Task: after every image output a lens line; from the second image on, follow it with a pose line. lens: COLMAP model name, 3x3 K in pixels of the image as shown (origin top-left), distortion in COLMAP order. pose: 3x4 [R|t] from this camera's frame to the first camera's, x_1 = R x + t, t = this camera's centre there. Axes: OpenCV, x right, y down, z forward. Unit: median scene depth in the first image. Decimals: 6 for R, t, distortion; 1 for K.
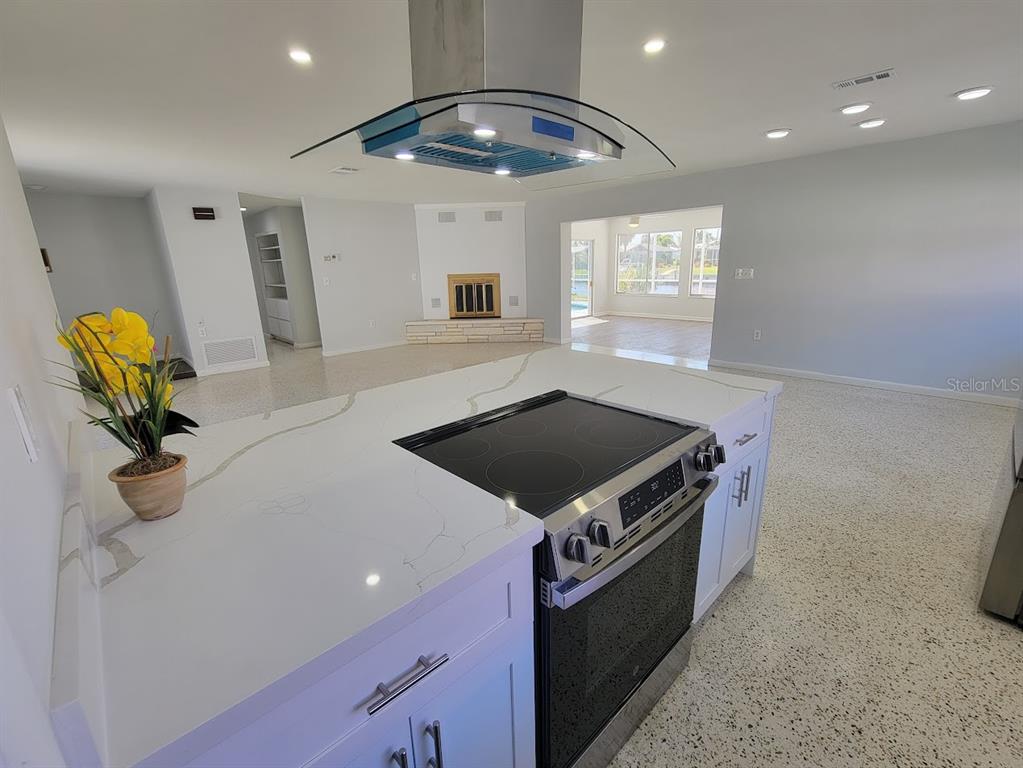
lens RADIAL K [[454.9, 0, 523.5], [0, 454.9, 386.4], [0, 0, 1]] dist [0.003029, 0.009212]
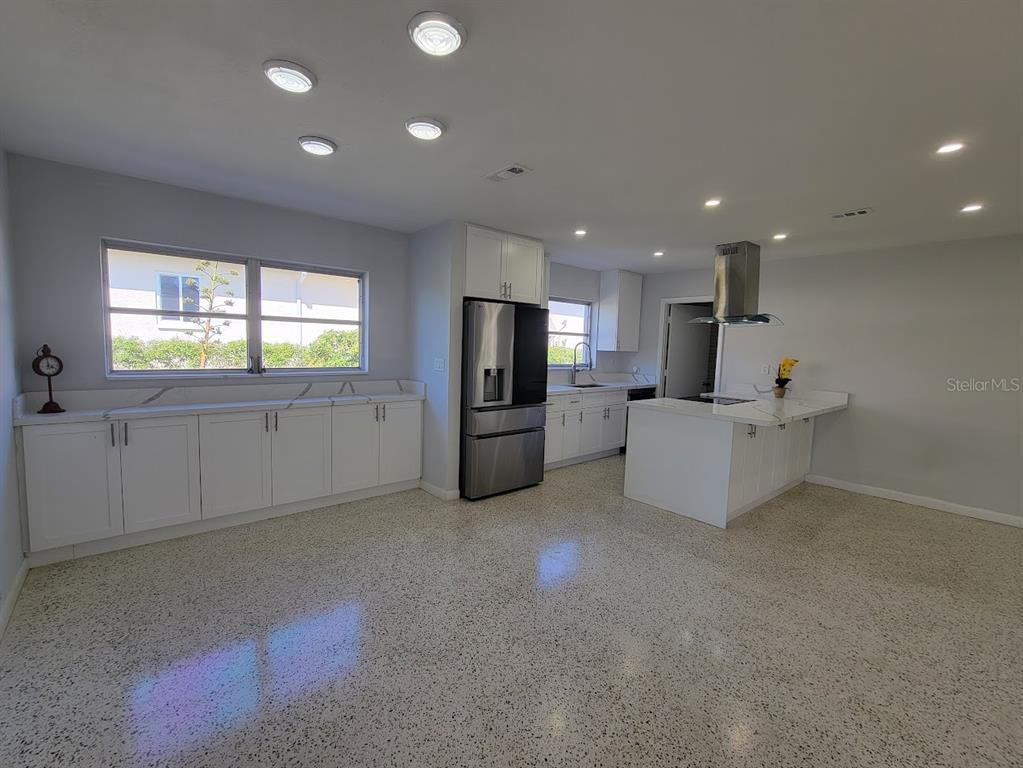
lens RADIAL K [[454.9, 0, 523.5], [0, 454.9, 386.4], [0, 0, 1]] dist [0.003029, 0.009212]
pose [[-0.999147, -0.015111, 0.038441, 0.995667], [-0.000427, 0.934402, 0.356219, -0.881755], [-0.041302, 0.355898, -0.933612, 3.105596]]
